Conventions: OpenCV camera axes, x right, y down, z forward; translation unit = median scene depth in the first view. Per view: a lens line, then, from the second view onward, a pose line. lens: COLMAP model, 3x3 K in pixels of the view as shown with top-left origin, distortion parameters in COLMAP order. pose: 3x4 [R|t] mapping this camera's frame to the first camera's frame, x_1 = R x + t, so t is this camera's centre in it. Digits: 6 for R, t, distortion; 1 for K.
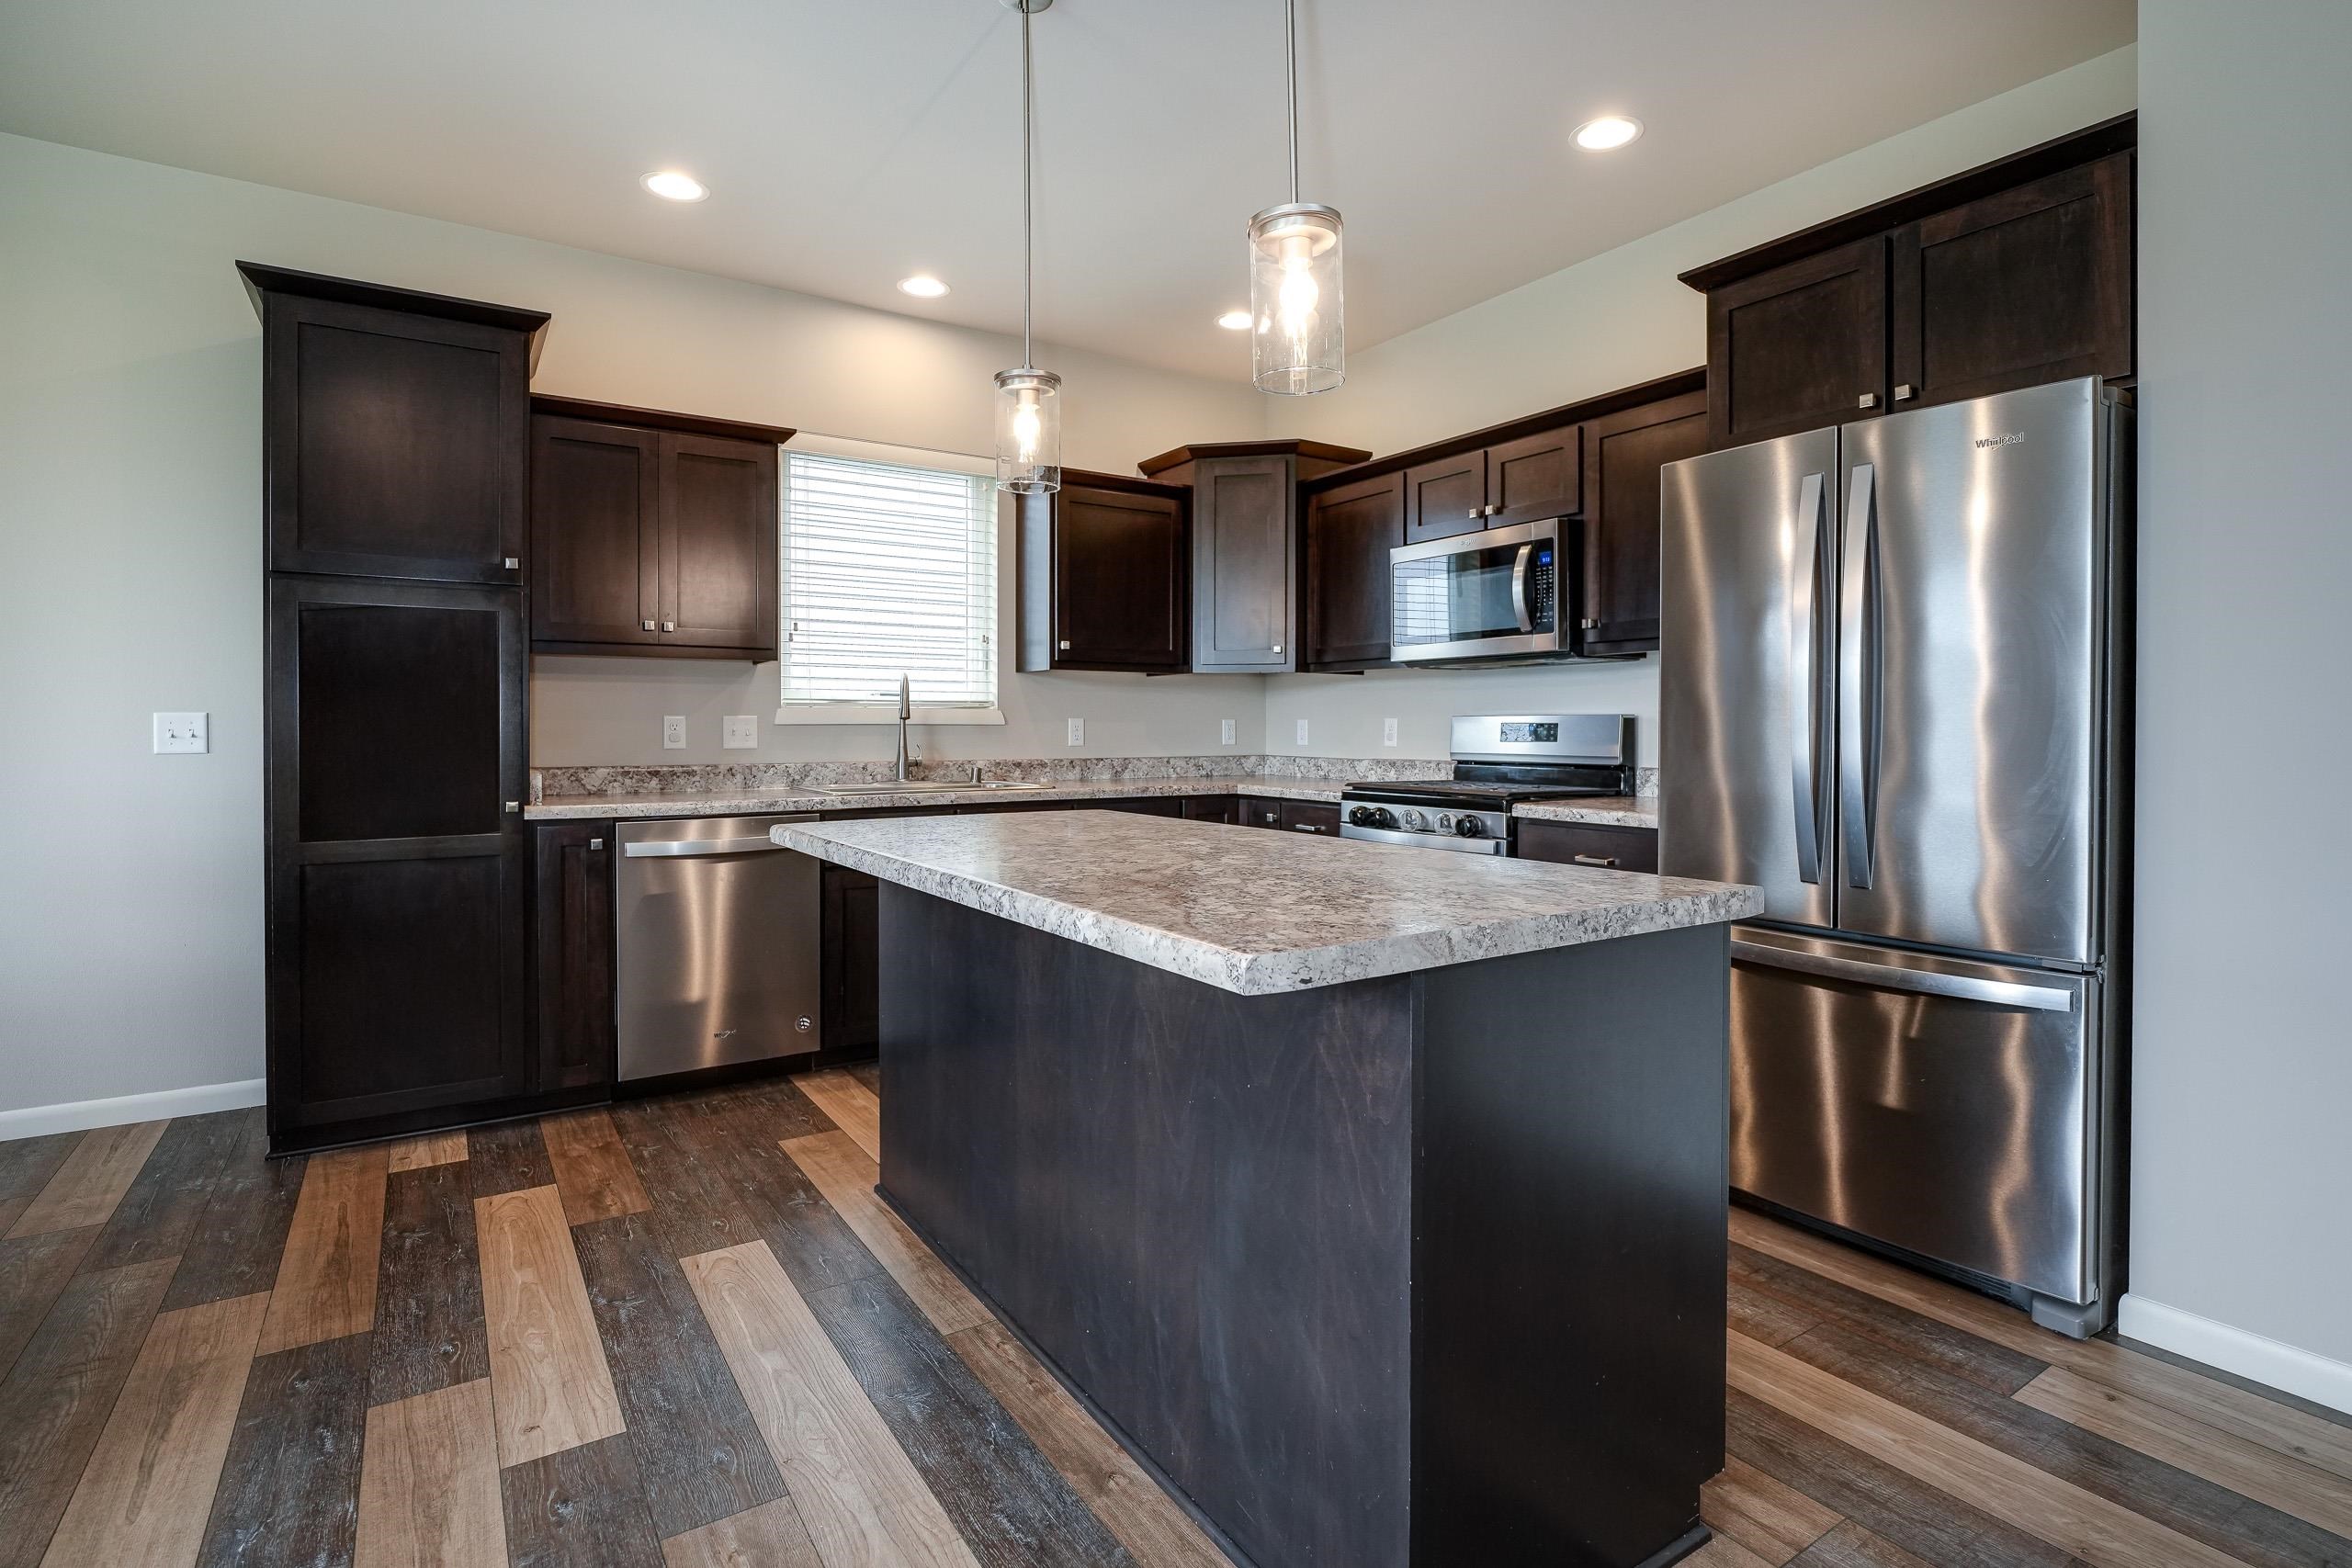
lens RADIAL K [[1142.5, 0, 1211.8], [0, 1142.5, 725.8], [0, 0, 1]] dist [-0.012636, -0.000518]
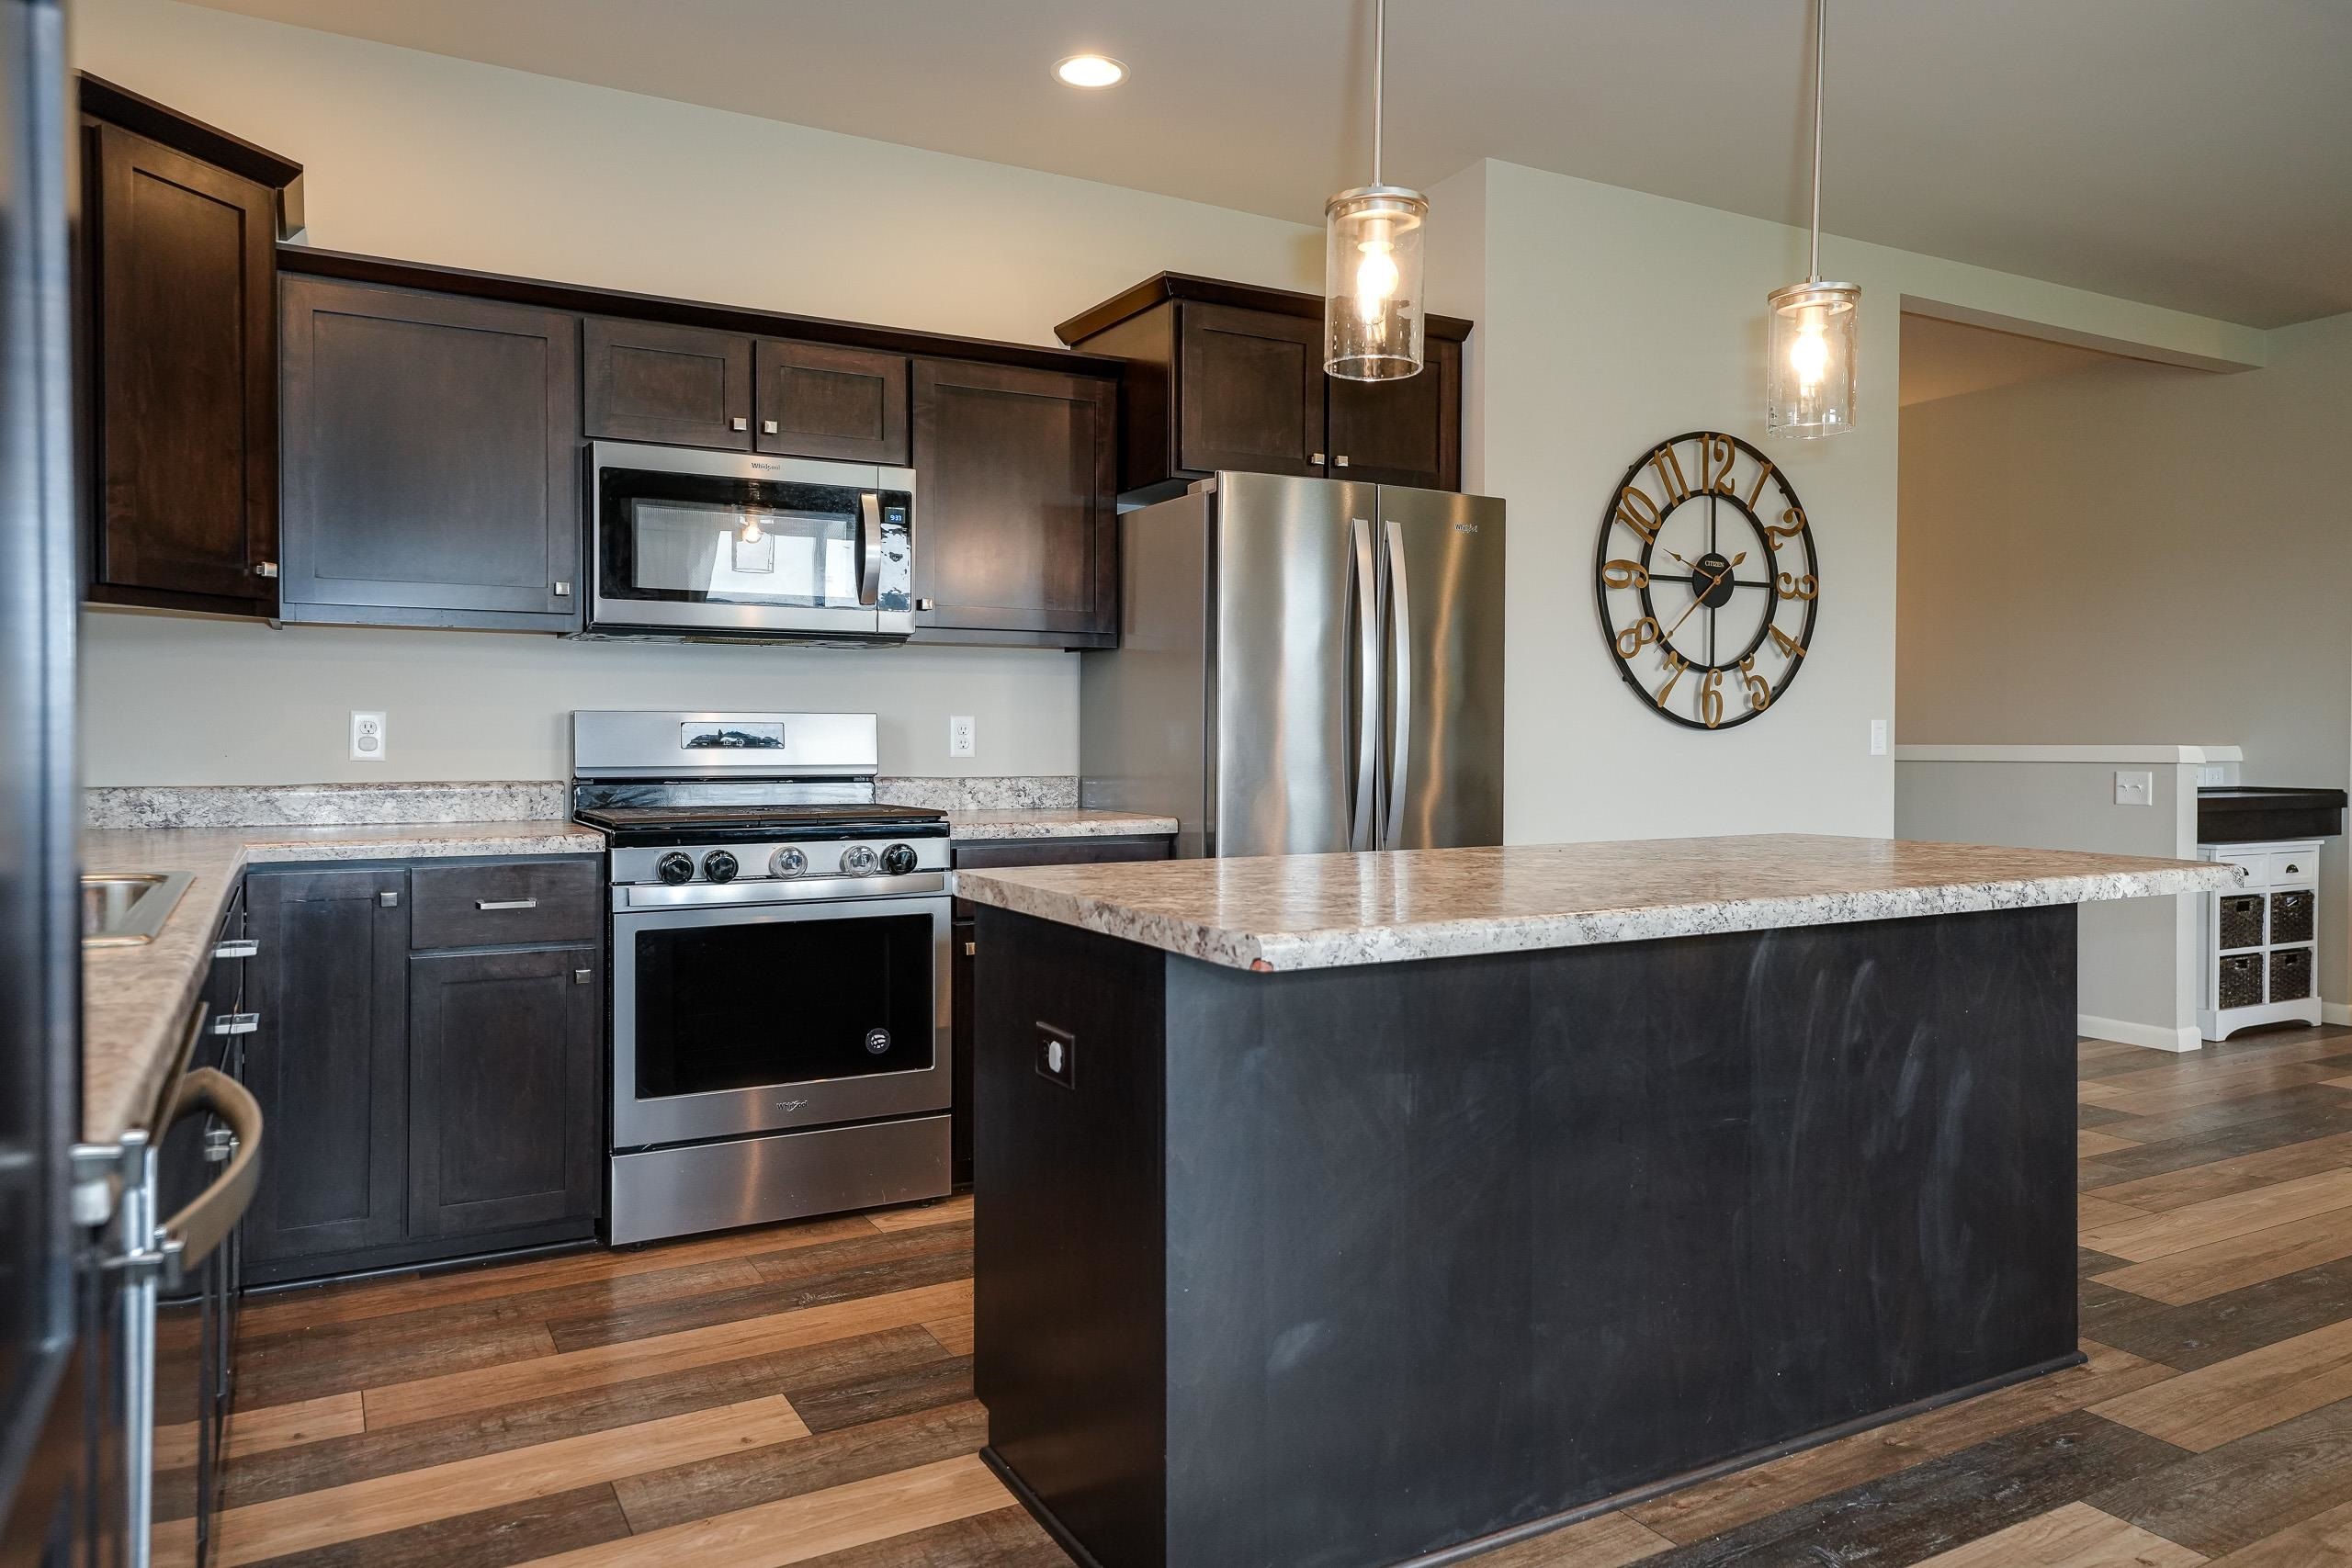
lens RADIAL K [[1502.4, 0, 1131.0], [0, 1502.4, 736.6], [0, 0, 1]] dist [0.022378, 0.000112]
pose [[0.117736, -0.001139, 0.993044, -0.644719], [-0.005361, 0.999984, 0.001783, 0.003383], [-0.993030, -0.005534, 0.117728, 0.633538]]
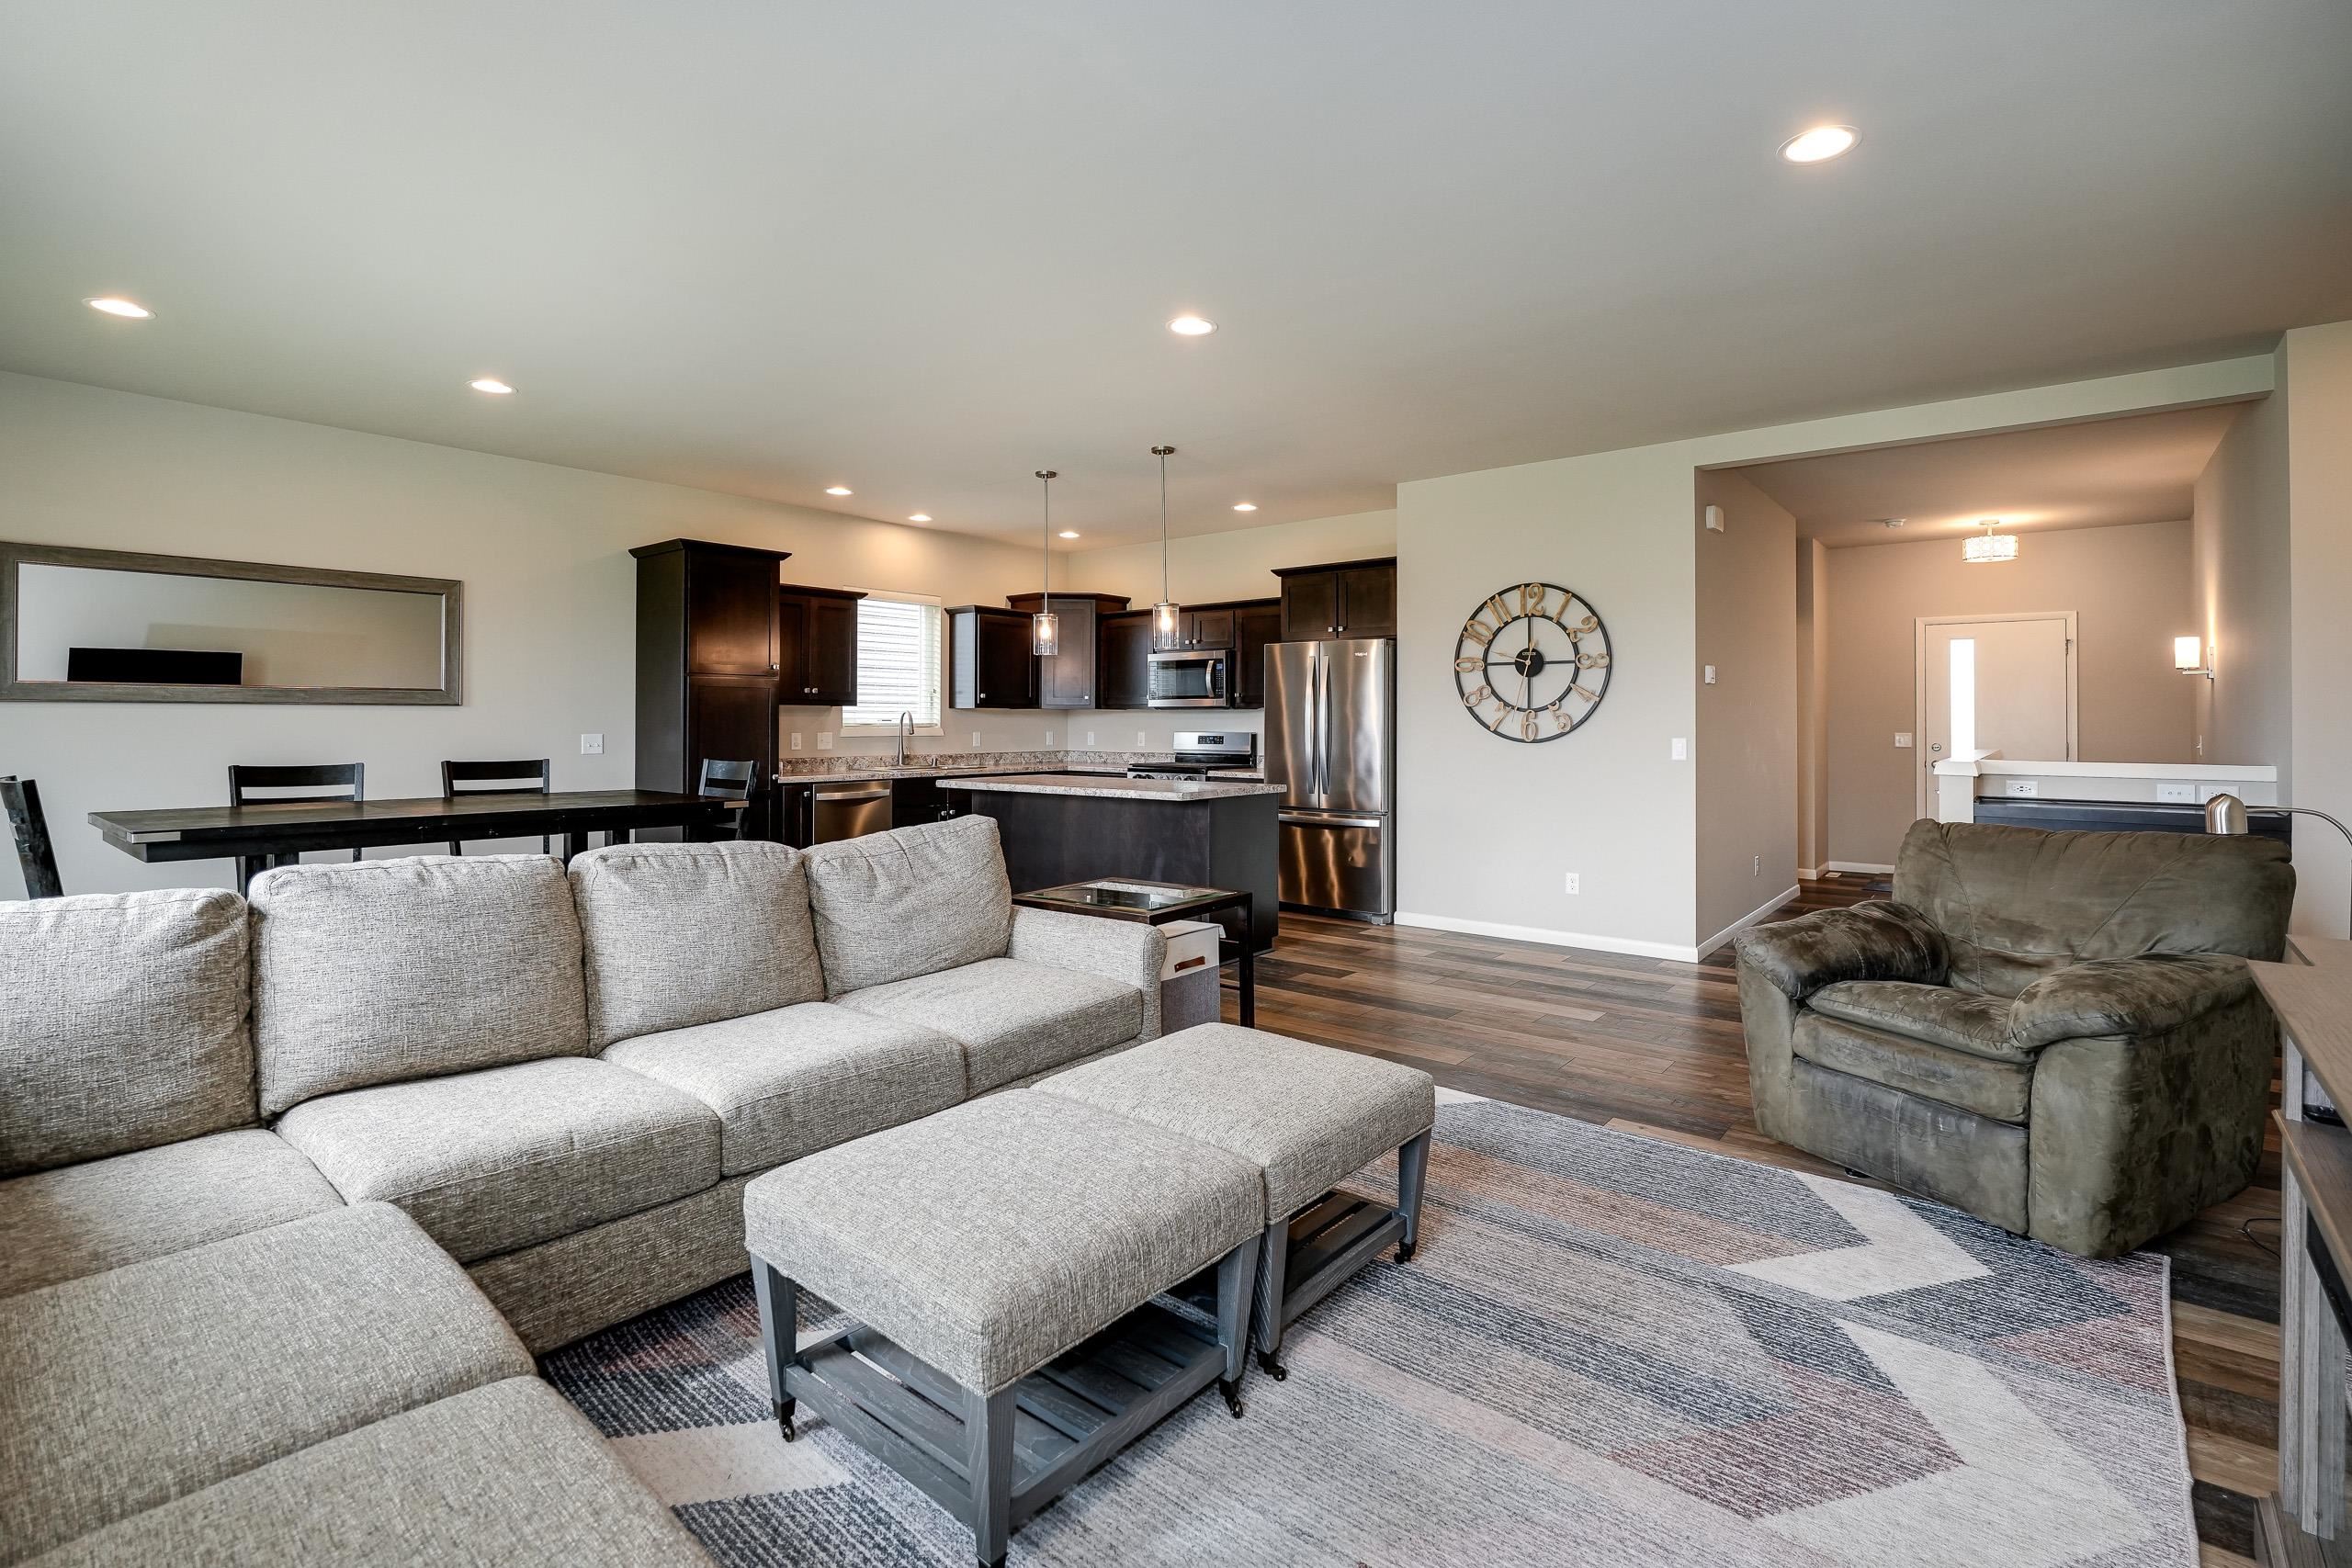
lens RADIAL K [[1078.2, 0, 1199.1], [0, 1078.2, 732.9], [0, 0, 1]] dist [-0.009936, -0.001544]
pose [[0.956927, -0.000932, 0.290328, -0.345346], [-0.002409, 0.999935, 0.011149, -0.031775], [-0.290320, -0.011368, 0.956862, -0.978424]]
